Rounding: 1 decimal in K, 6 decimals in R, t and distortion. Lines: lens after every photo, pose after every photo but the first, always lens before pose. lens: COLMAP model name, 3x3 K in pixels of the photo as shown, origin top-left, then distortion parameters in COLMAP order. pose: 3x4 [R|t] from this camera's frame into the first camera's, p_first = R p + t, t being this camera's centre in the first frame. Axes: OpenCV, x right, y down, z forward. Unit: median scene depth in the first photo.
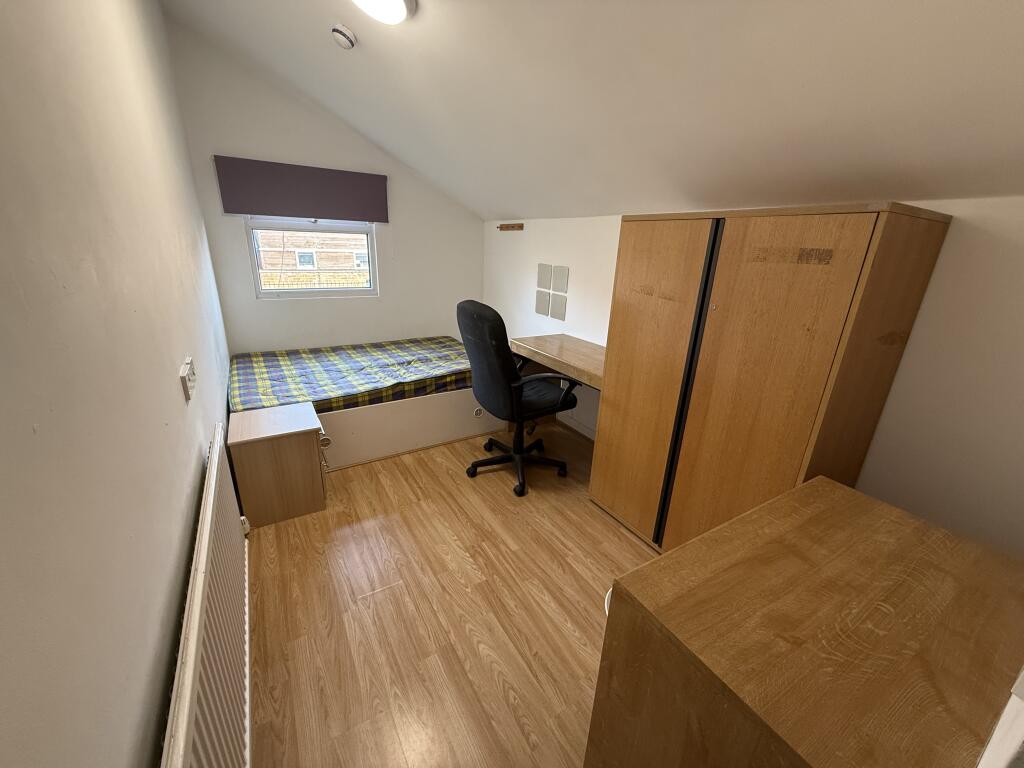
lens RADIAL K [[411.8, 0, 513.3], [0, 411.8, 385.4], [0, 0, 1]] dist [0.000098, -0.000042]
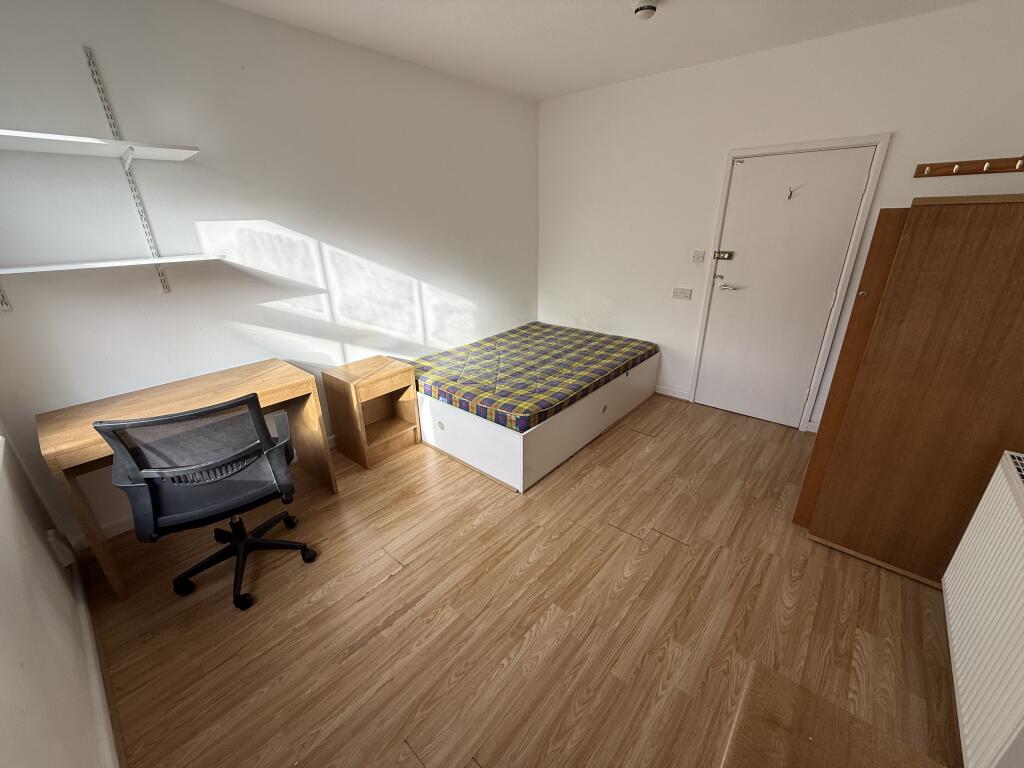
lens RADIAL K [[411.8, 0, 512.3], [0, 411.8, 383.6], [0, 0, 1]] dist [0.000098, -0.000042]
pose [[-0.303418, -0.386672, 0.870875, -0.933259], [0.322245, 0.818468, 0.475676, -0.411397], [-0.896714, 0.424964, -0.123734, 0.972037]]
